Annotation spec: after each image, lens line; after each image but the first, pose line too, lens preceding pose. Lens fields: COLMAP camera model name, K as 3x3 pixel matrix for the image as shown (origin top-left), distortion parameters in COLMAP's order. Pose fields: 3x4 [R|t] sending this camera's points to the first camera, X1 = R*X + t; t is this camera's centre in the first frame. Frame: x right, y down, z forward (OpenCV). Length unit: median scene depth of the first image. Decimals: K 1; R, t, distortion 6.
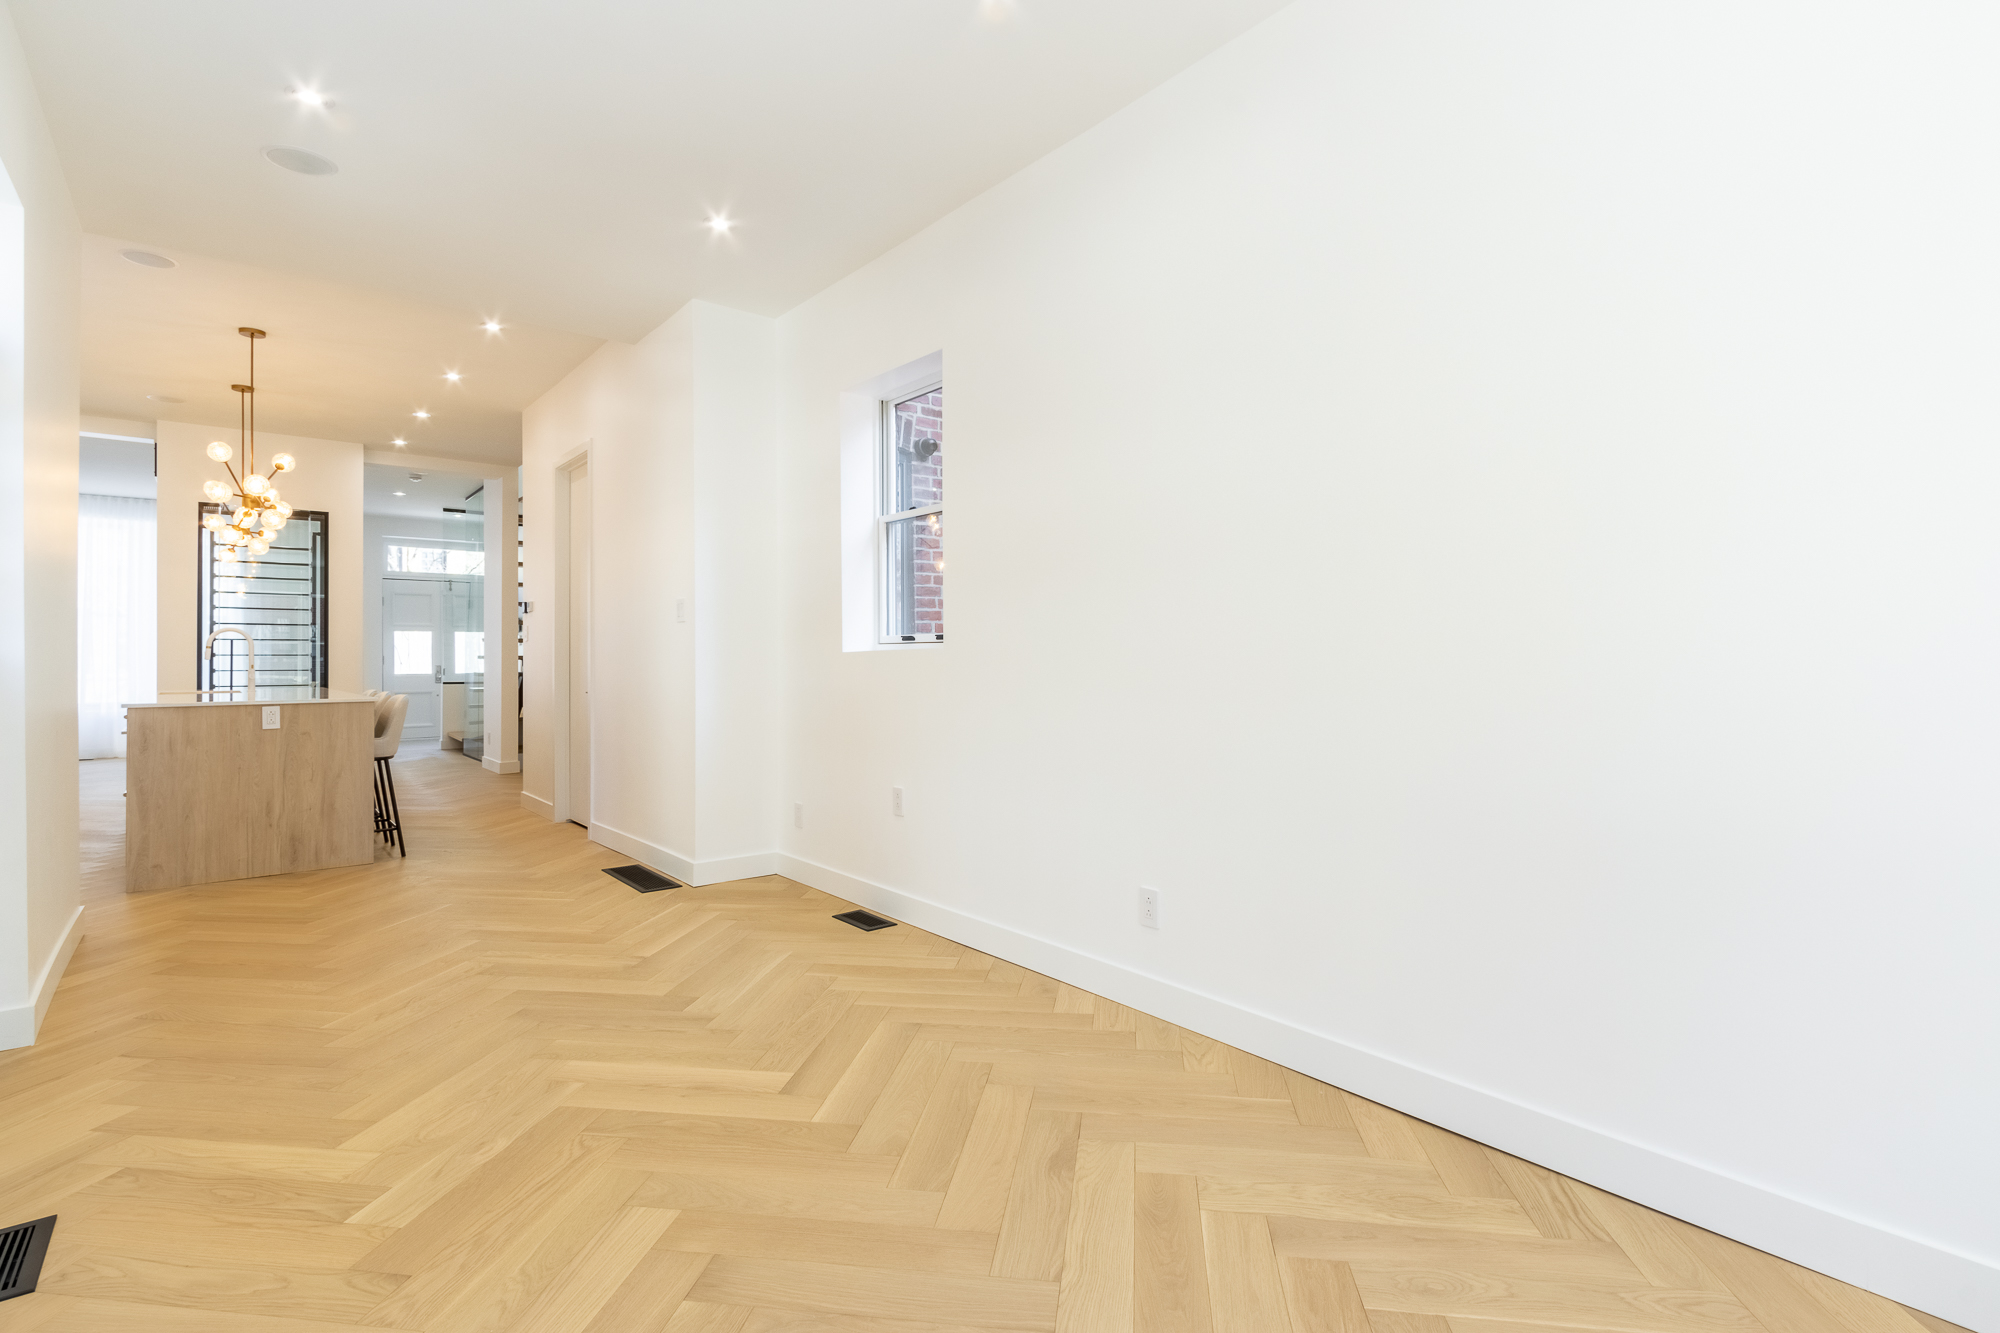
lens RADIAL K [[960.9, 0, 1002.1], [0, 960.9, 650.5], [0, 0, 1]] dist [0.001638, -0.000724]
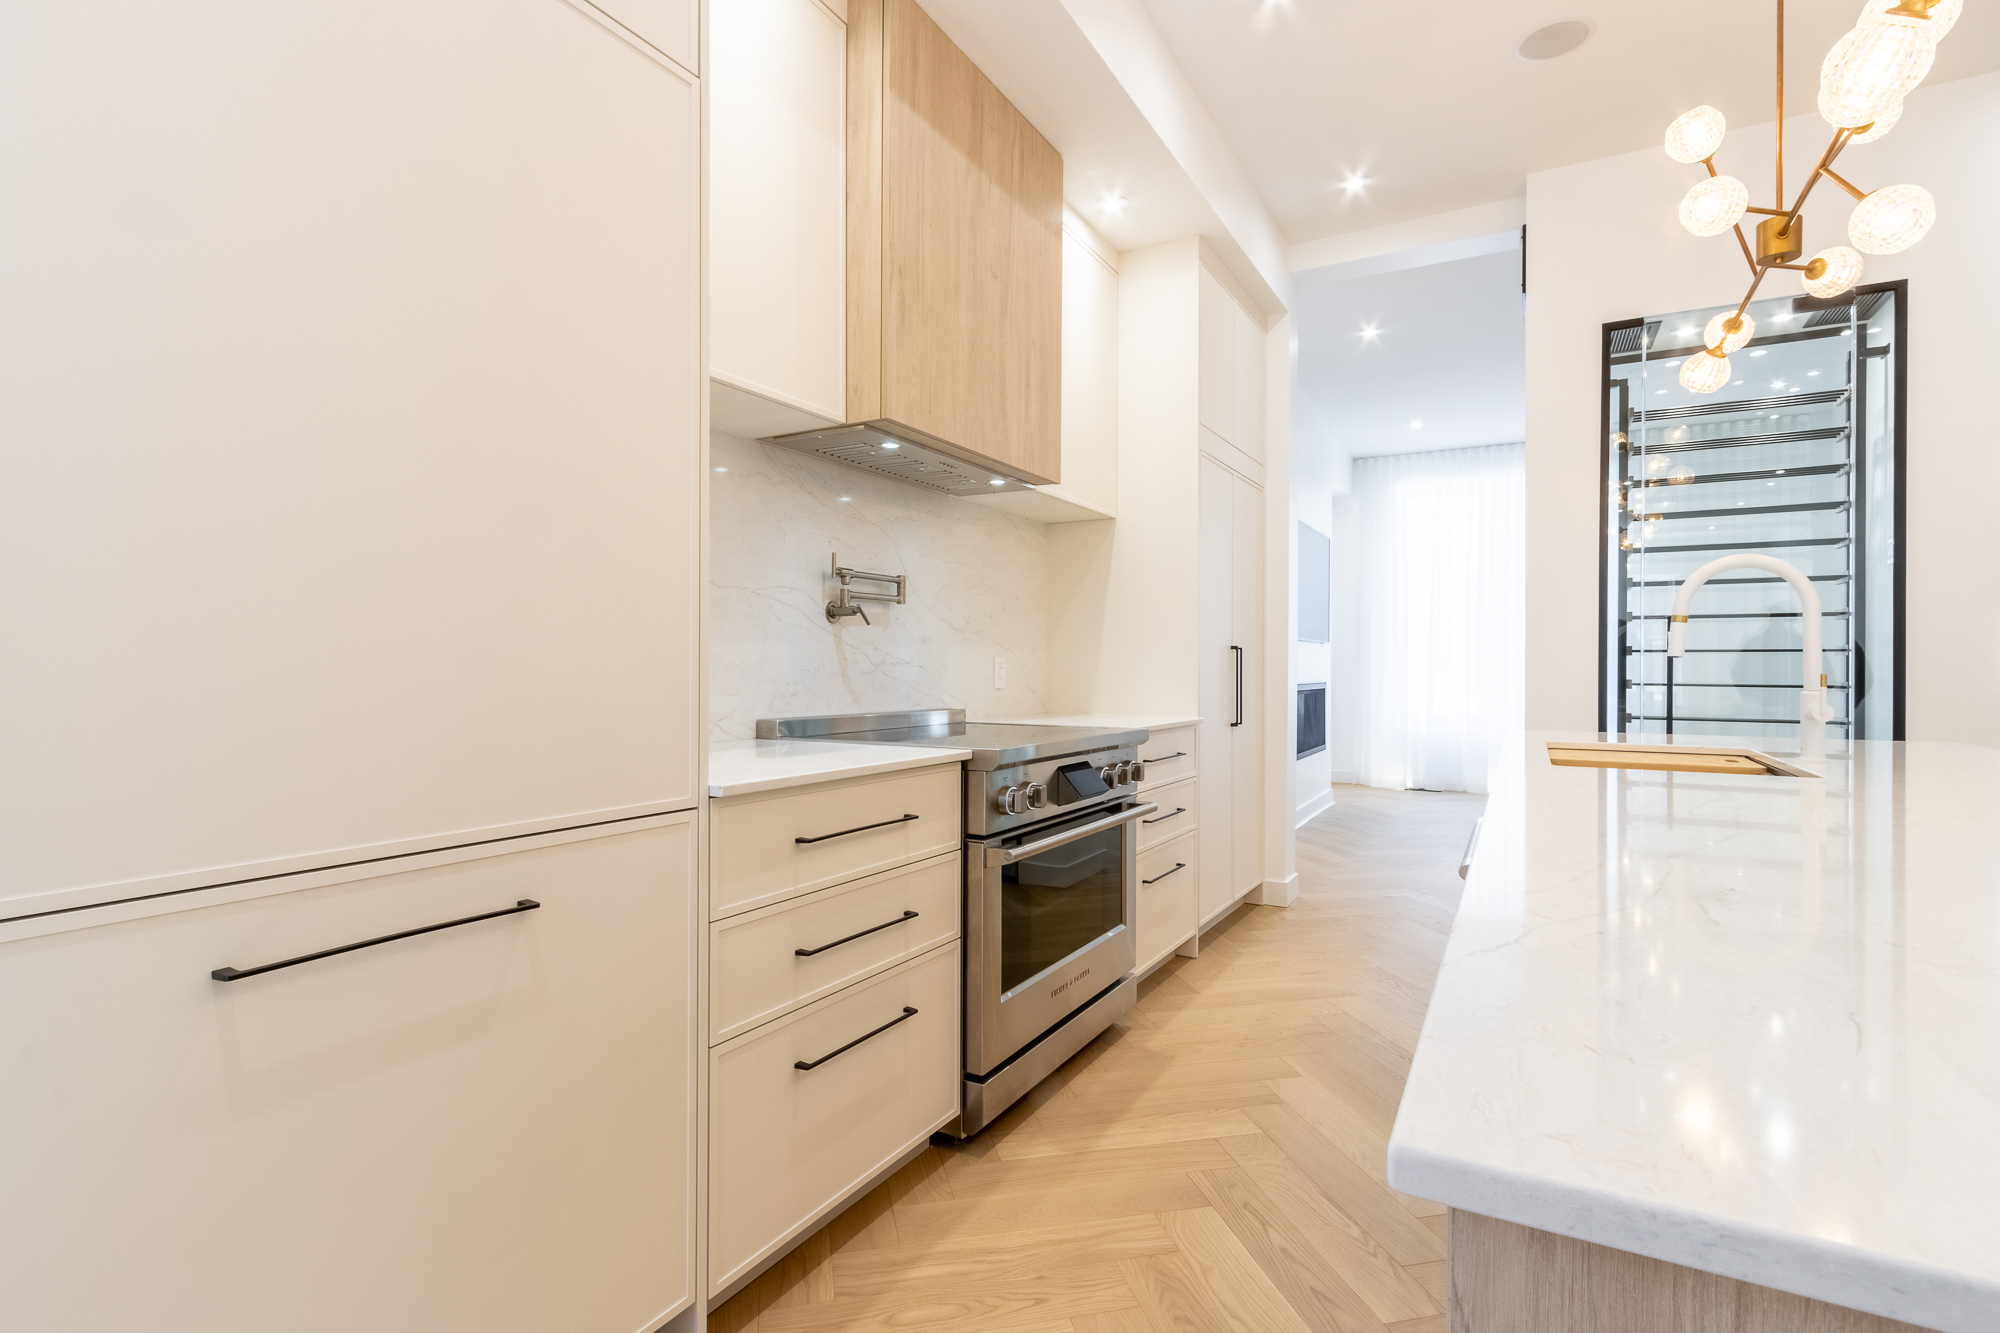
lens RADIAL K [[948.2, 0, 1005.5], [0, 948.2, 669.4], [0, 0, 1]] dist [0.003663, 0.000550]
pose [[0.361352, 0.008762, -0.932388, -0.829336], [0.003268, 0.999938, 0.010664, 0.012948], [0.932424, -0.006901, 0.361301, 0.915763]]
